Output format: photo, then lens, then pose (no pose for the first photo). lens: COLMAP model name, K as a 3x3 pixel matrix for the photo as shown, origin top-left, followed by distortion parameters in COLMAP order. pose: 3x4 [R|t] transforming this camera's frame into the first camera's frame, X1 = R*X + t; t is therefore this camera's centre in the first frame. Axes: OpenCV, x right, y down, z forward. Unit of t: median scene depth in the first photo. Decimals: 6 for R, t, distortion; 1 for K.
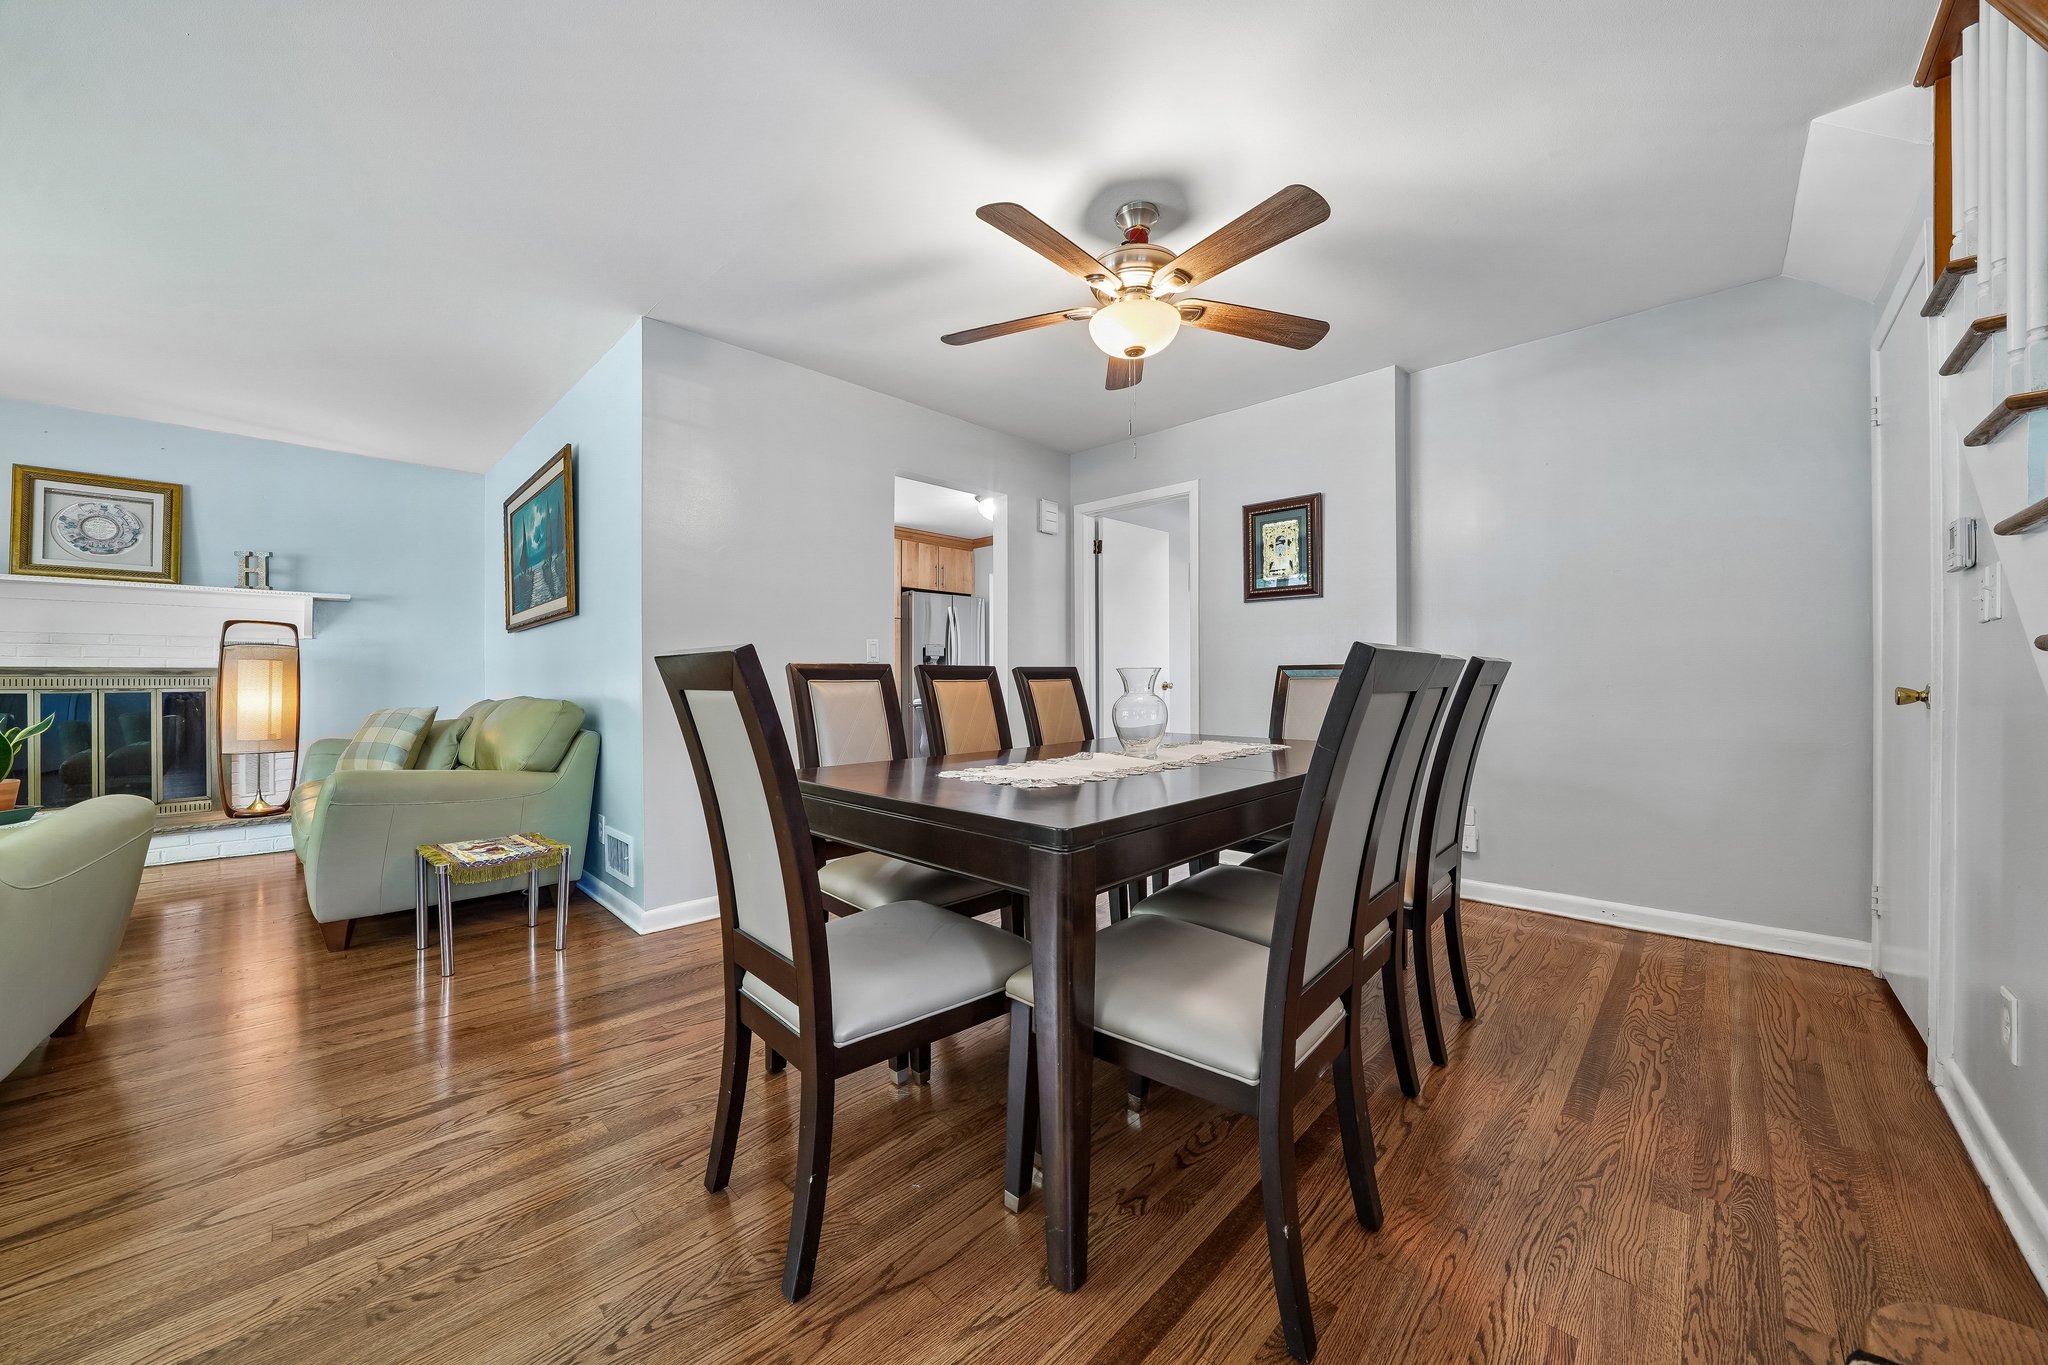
lens RADIAL K [[712.9, 0, 1006.7], [0, 712.9, 679.4], [0, 0, 1]] dist [-0.018666, 0.000971]
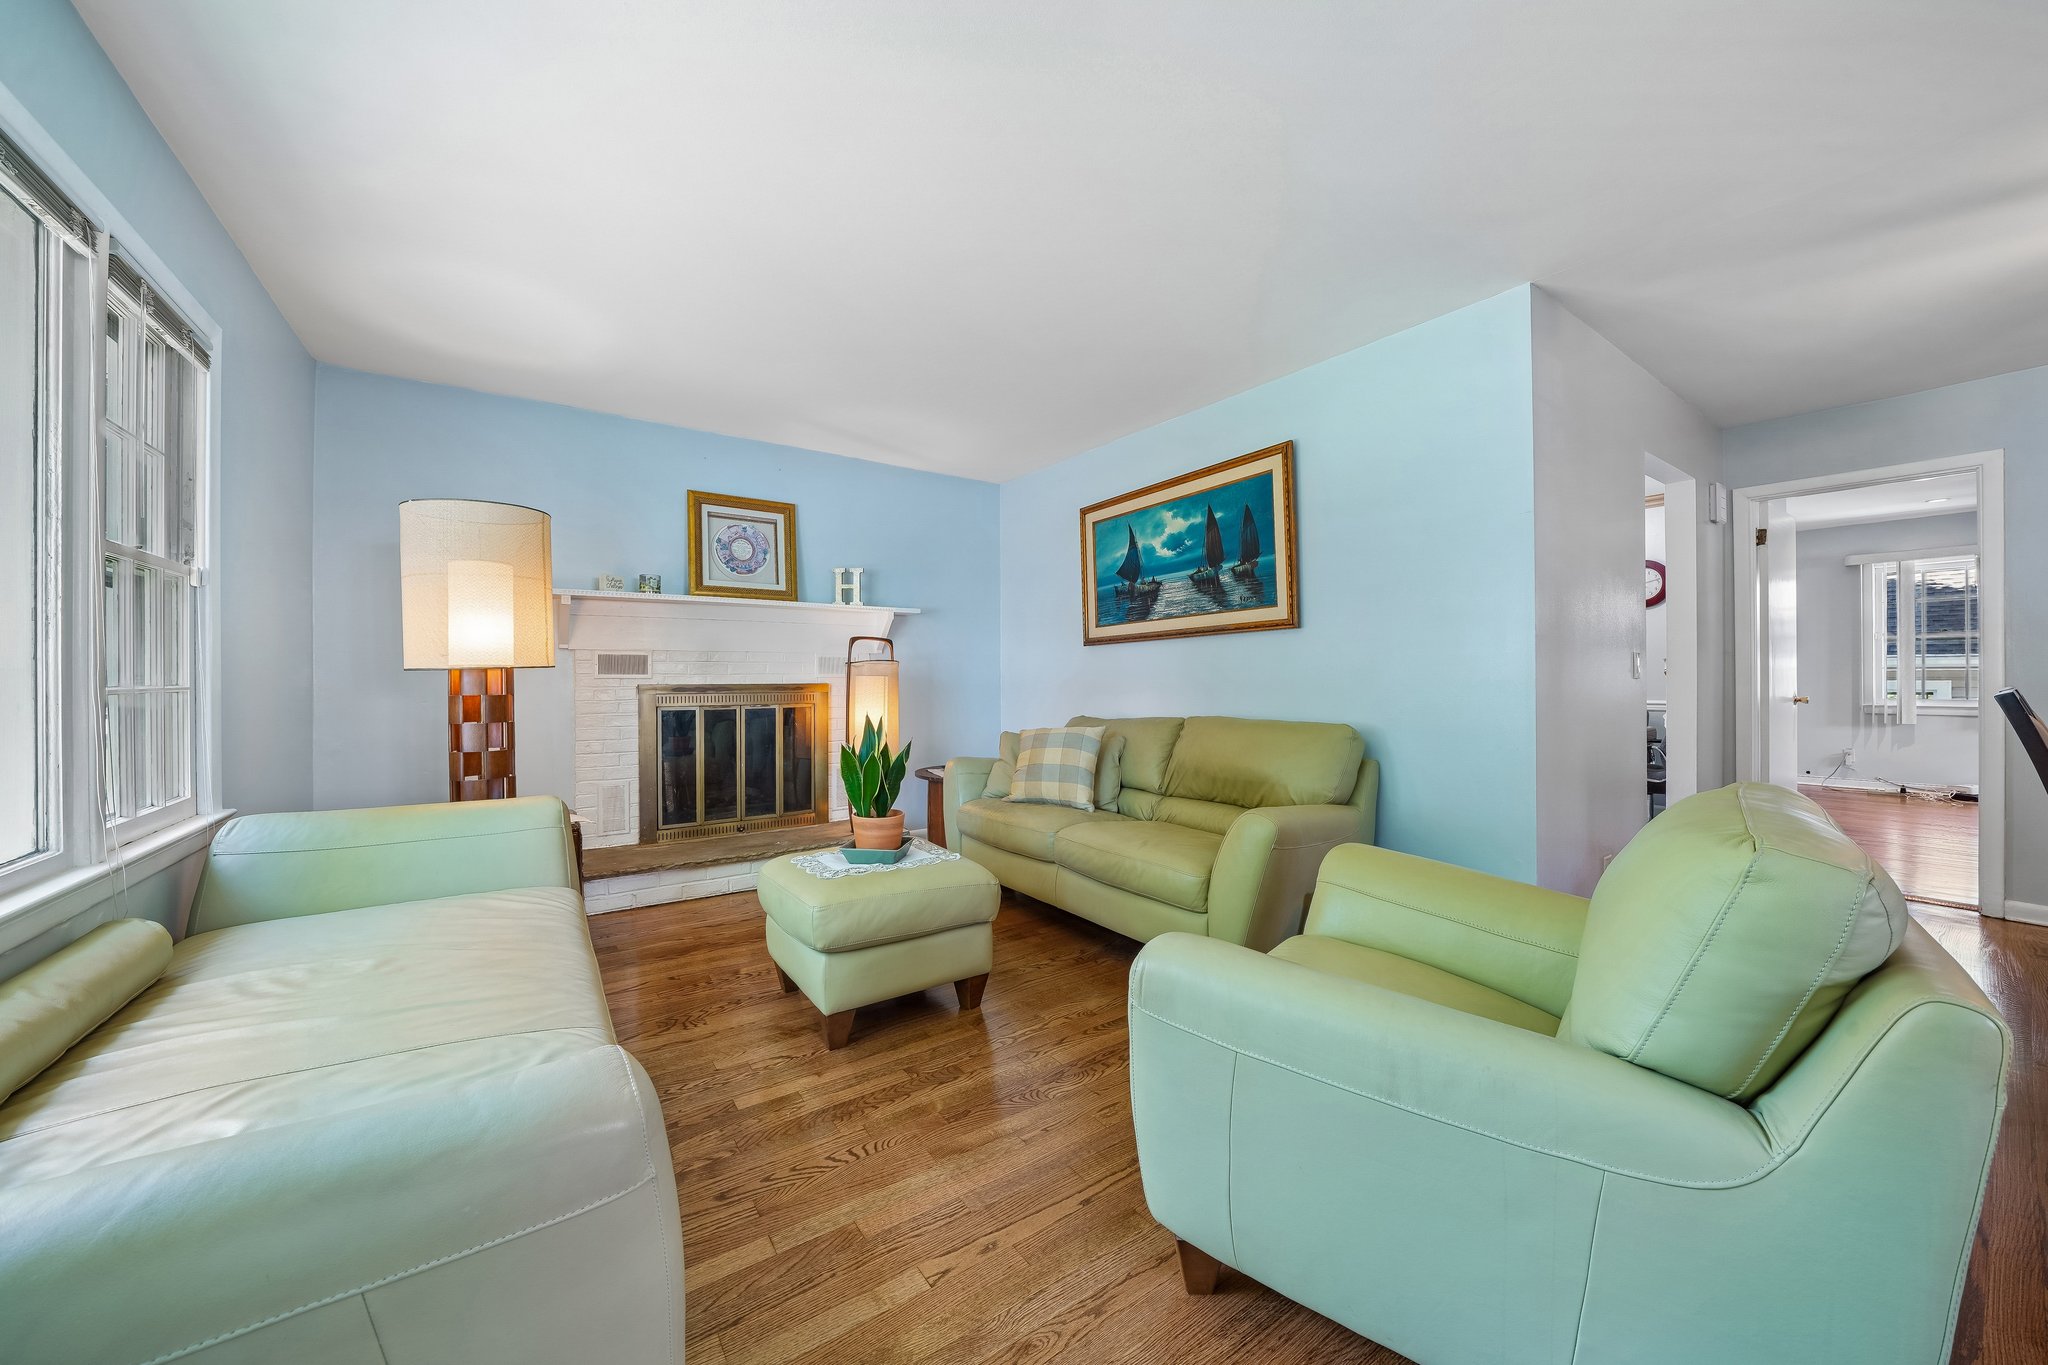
lens RADIAL K [[712.9, 0, 997.9], [0, 712.9, 674.7], [0, 0, 1]] dist [-0.018666, 0.000971]
pose [[0.983182, -0.003323, -0.182597, -0.784165], [0.002260, 0.999979, -0.006029, -0.025938], [0.182614, 0.005515, 0.983169, 0.034220]]
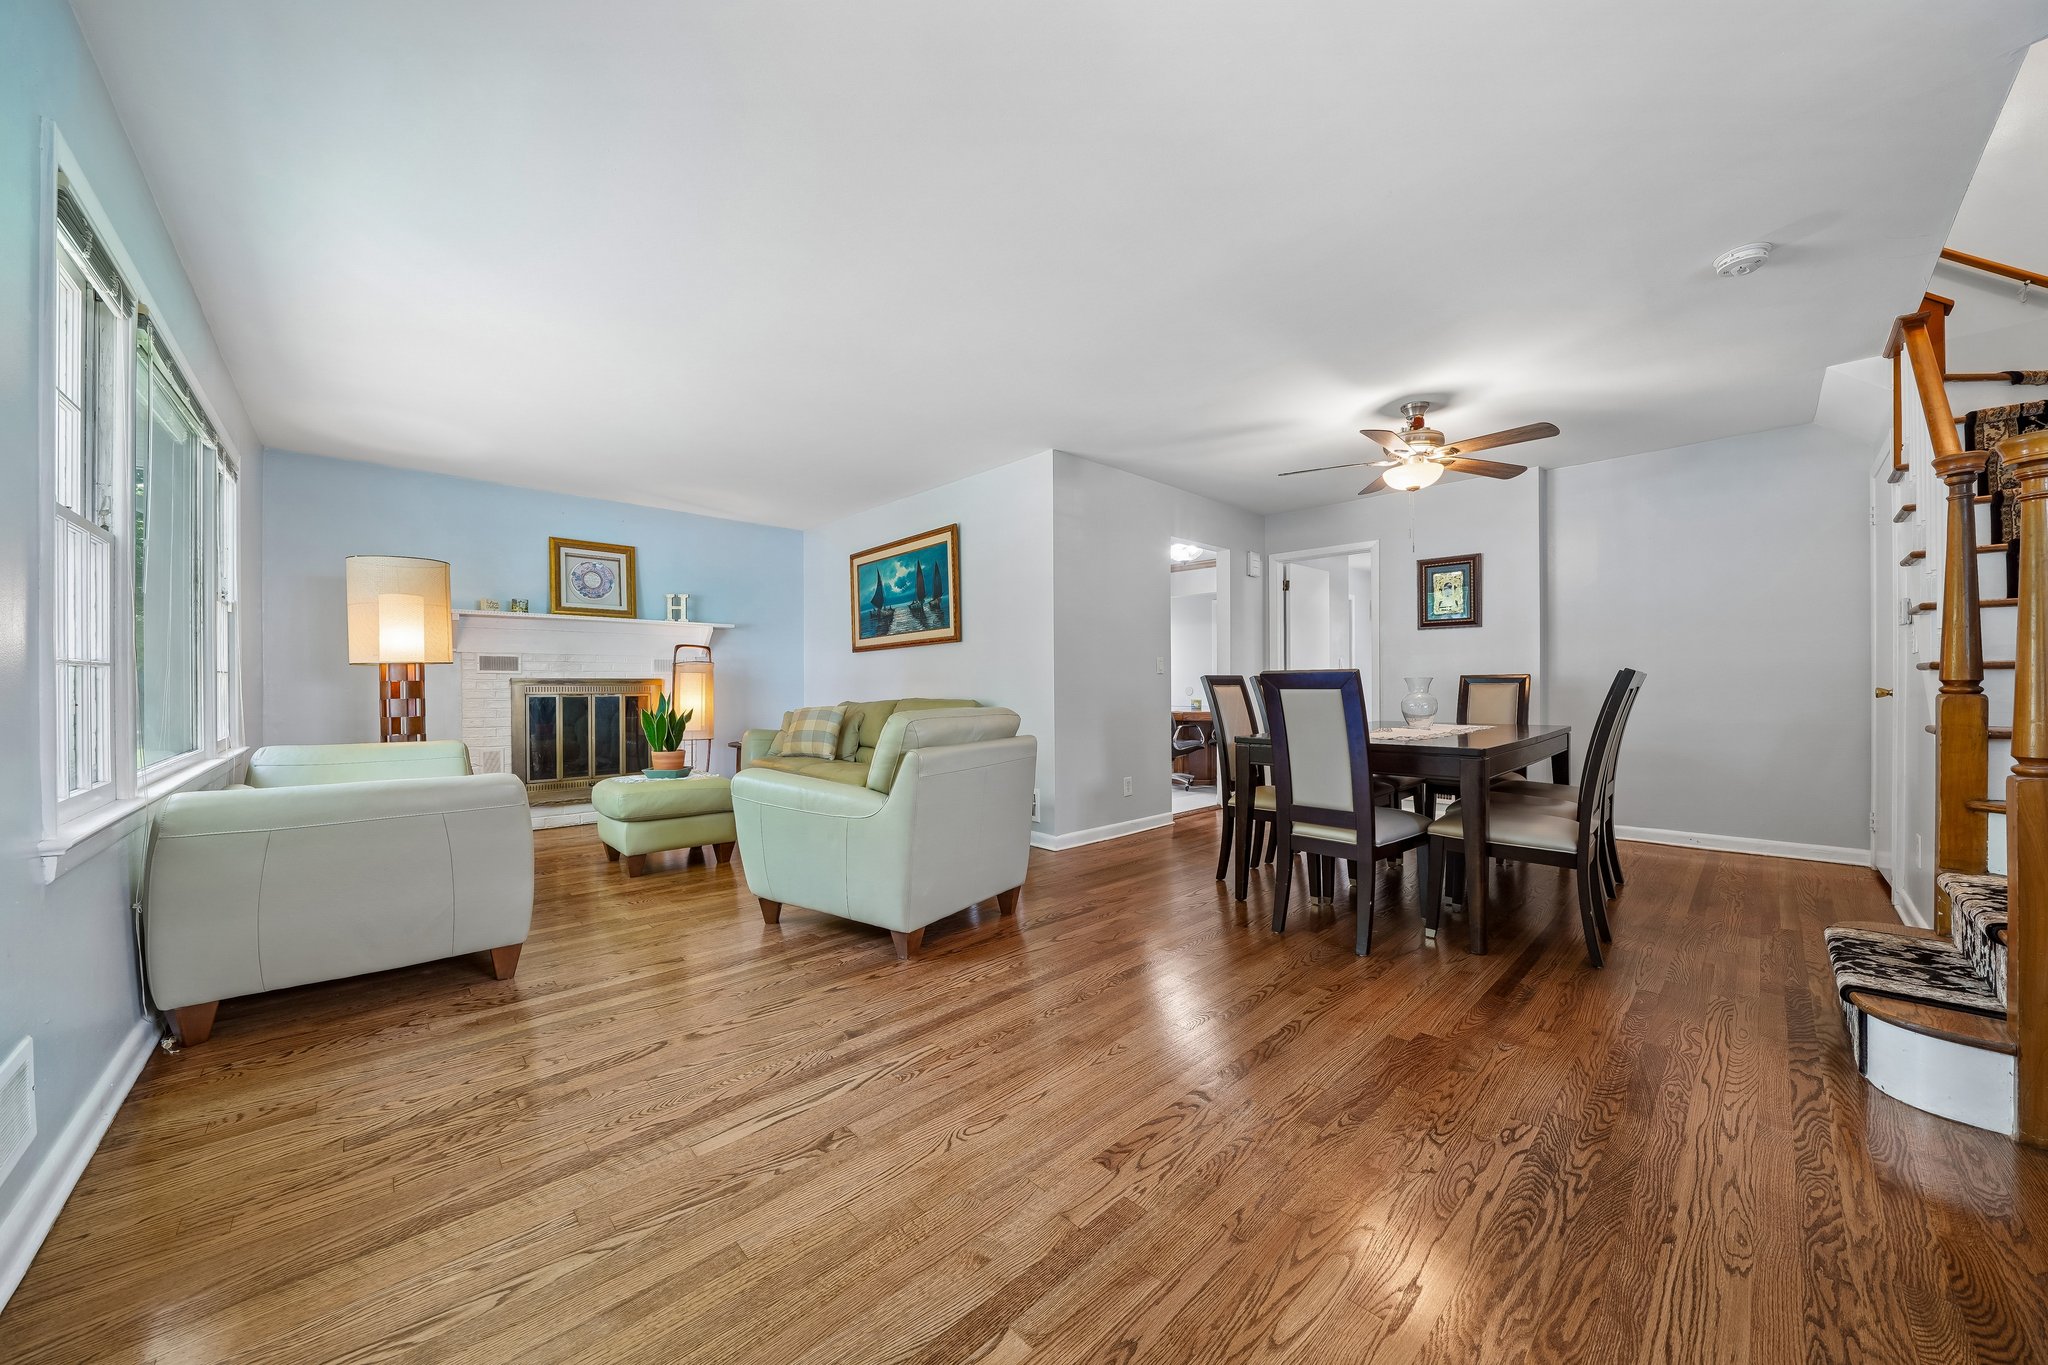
lens RADIAL K [[712.9, 0, 1007.1], [0, 712.9, 686.9], [0, 0, 1]] dist [-0.018666, 0.000971]
pose [[0.999409, -0.002788, -0.034271, -0.442275], [0.002788, 0.999996, -0.000065, 0.001229], [0.034272, -0.000031, 0.999413, -0.430439]]
